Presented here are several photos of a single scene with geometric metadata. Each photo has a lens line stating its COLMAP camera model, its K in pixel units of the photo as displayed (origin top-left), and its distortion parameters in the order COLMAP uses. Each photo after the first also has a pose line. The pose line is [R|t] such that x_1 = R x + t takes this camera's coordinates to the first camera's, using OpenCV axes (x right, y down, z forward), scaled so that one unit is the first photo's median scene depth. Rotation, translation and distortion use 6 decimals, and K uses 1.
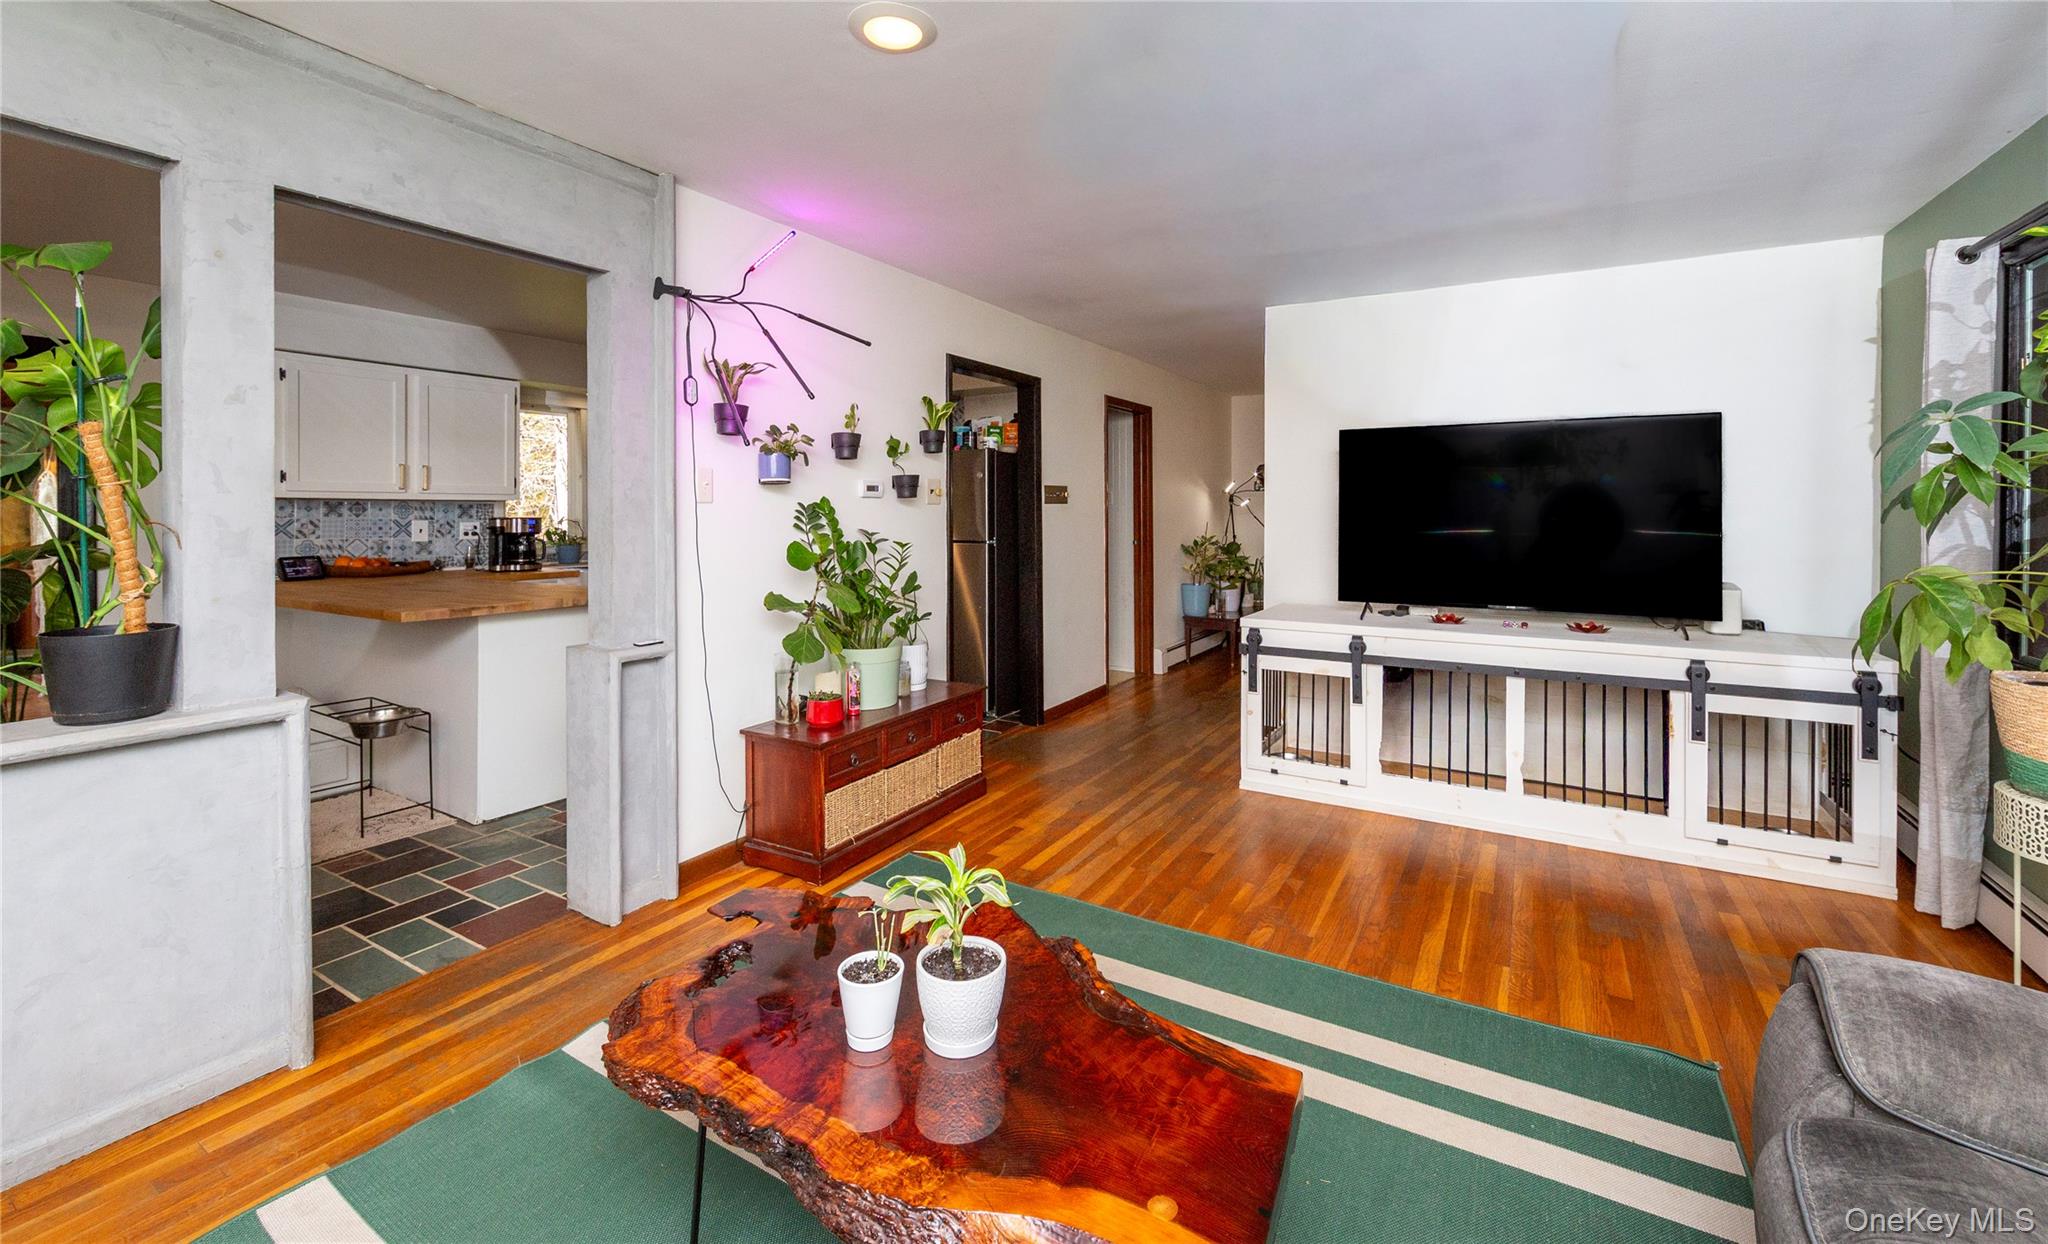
lens RADIAL K [[838.3, 0, 1050.8], [0, 838.3, 514.7], [0, 0, 1]] dist [-0.002304, -0.000228]
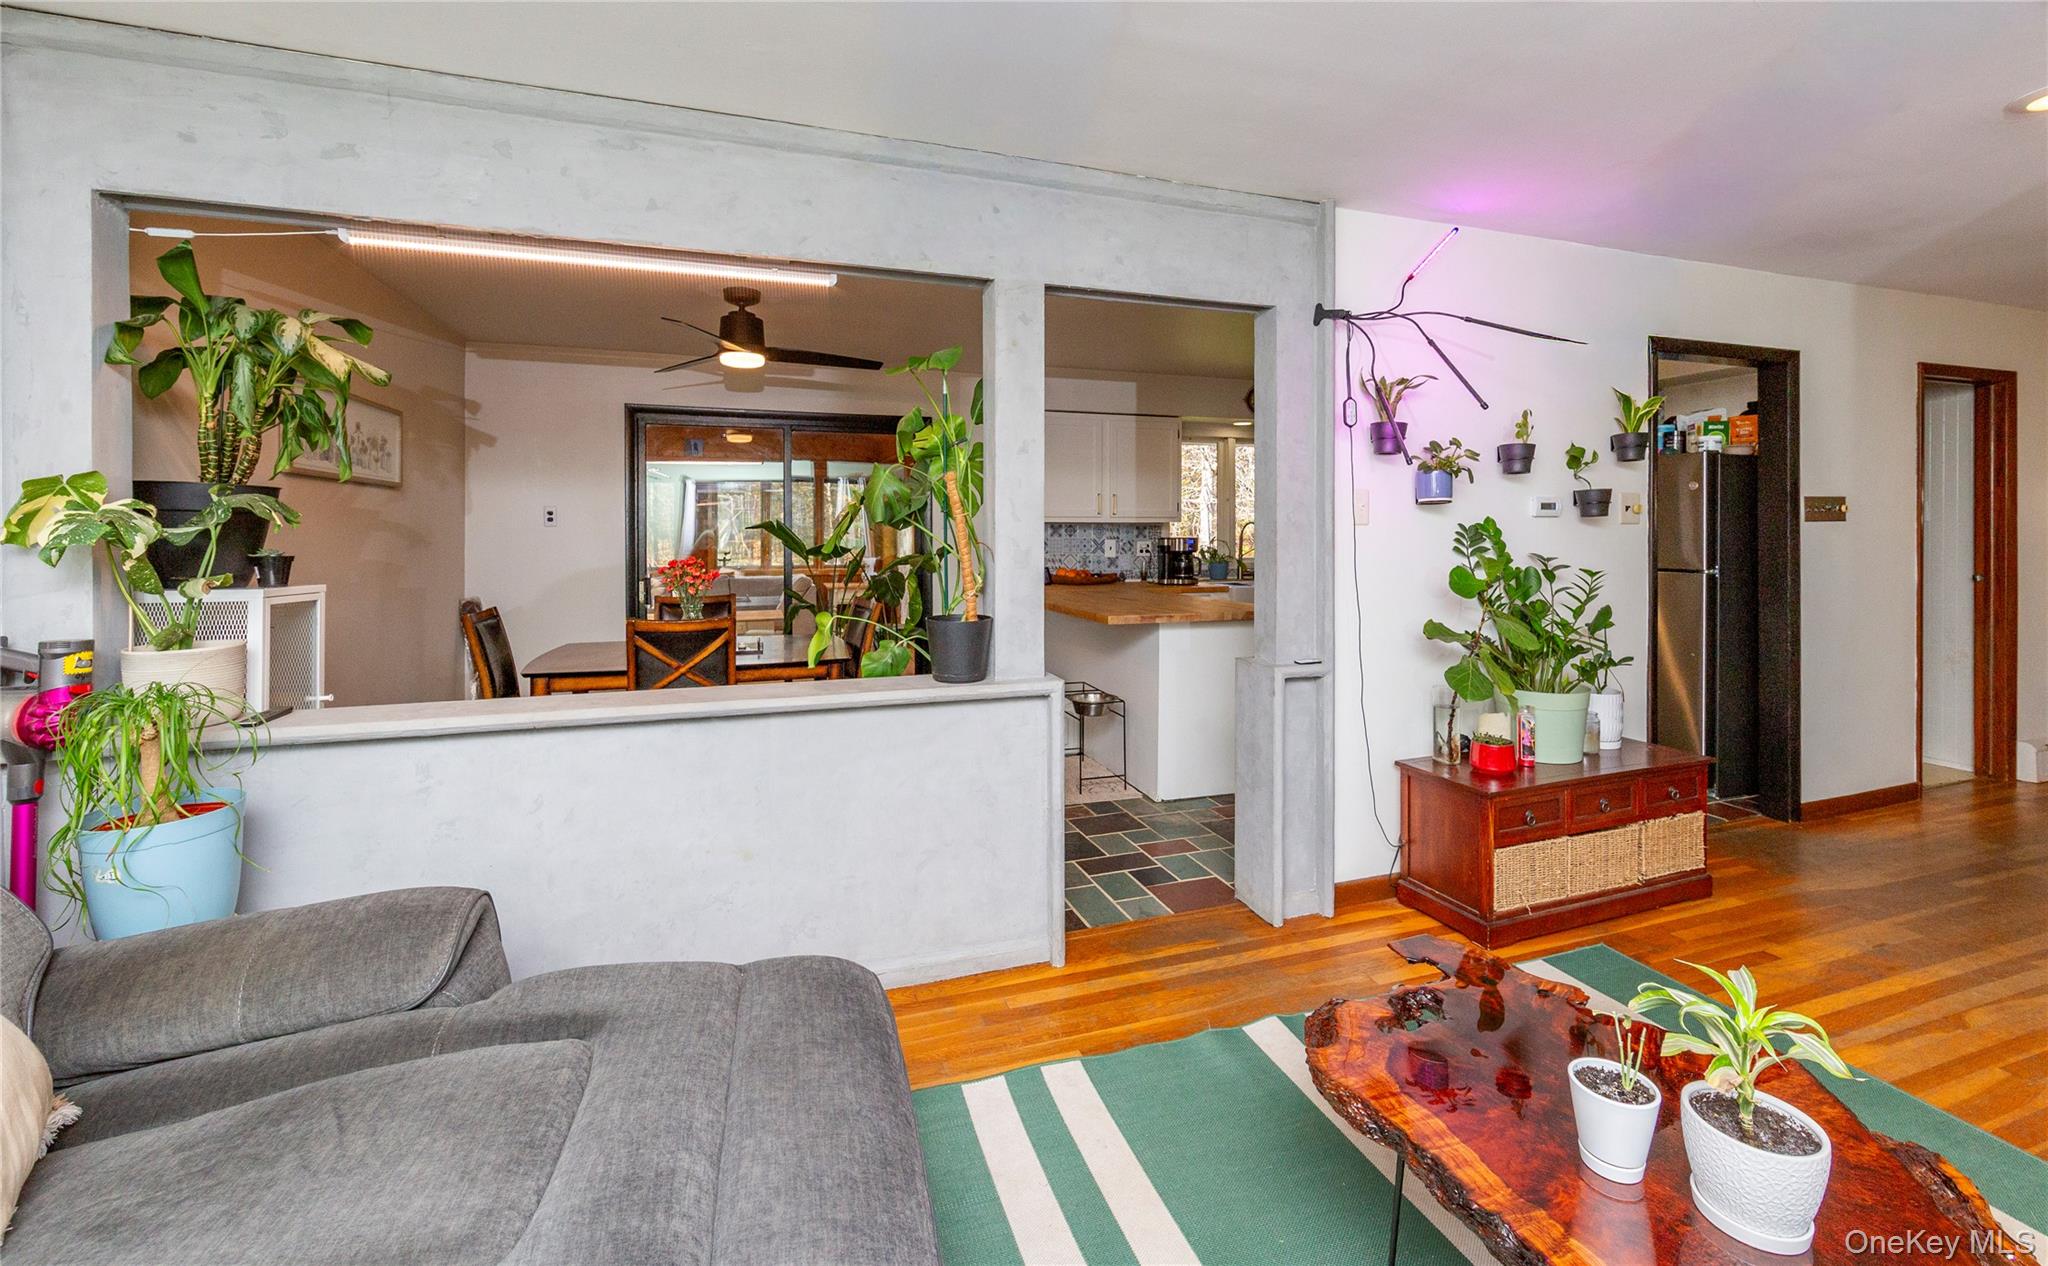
lens RADIAL K [[856.6, 0, 1034.0], [0, 856.6, 538.2], [0, 0, 1]] dist [-0.000681, -0.000406]
pose [[0.754828, 0.004189, -0.655910, -0.042159], [-0.000918, 0.999985, 0.005330, -0.003404], [0.655922, -0.003421, 0.754821, -0.011925]]
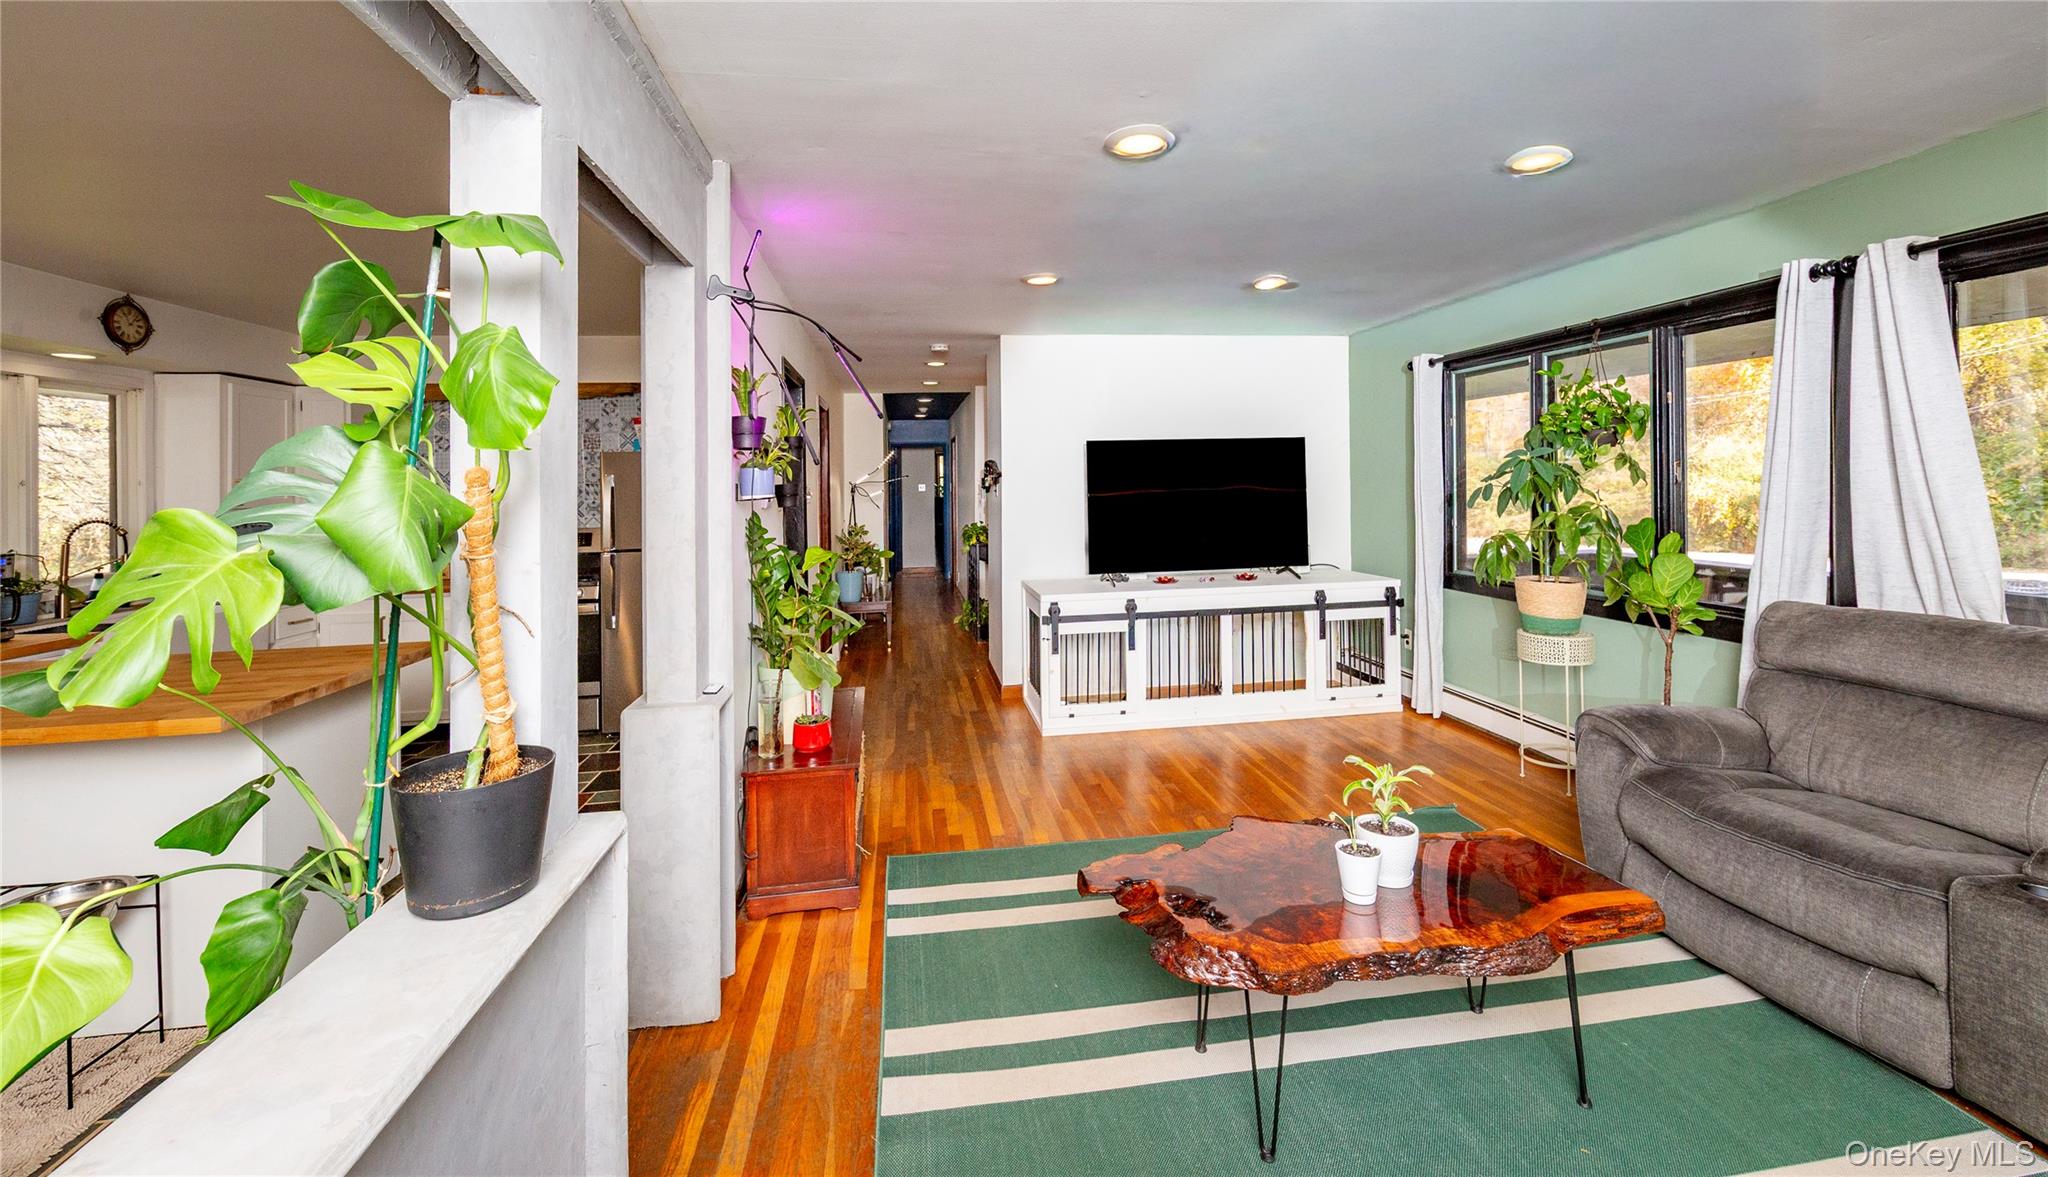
lens RADIAL K [[816.4, 0, 1020.9], [0, 816.4, 479.6], [0, 0, 1]] dist [-0.010789, -0.000139]
pose [[0.782167, -0.015270, 0.622882, -0.711798], [0.026558, 0.999608, -0.008845, -0.046188], [-0.622503, 0.023461, 0.782266, 0.121553]]
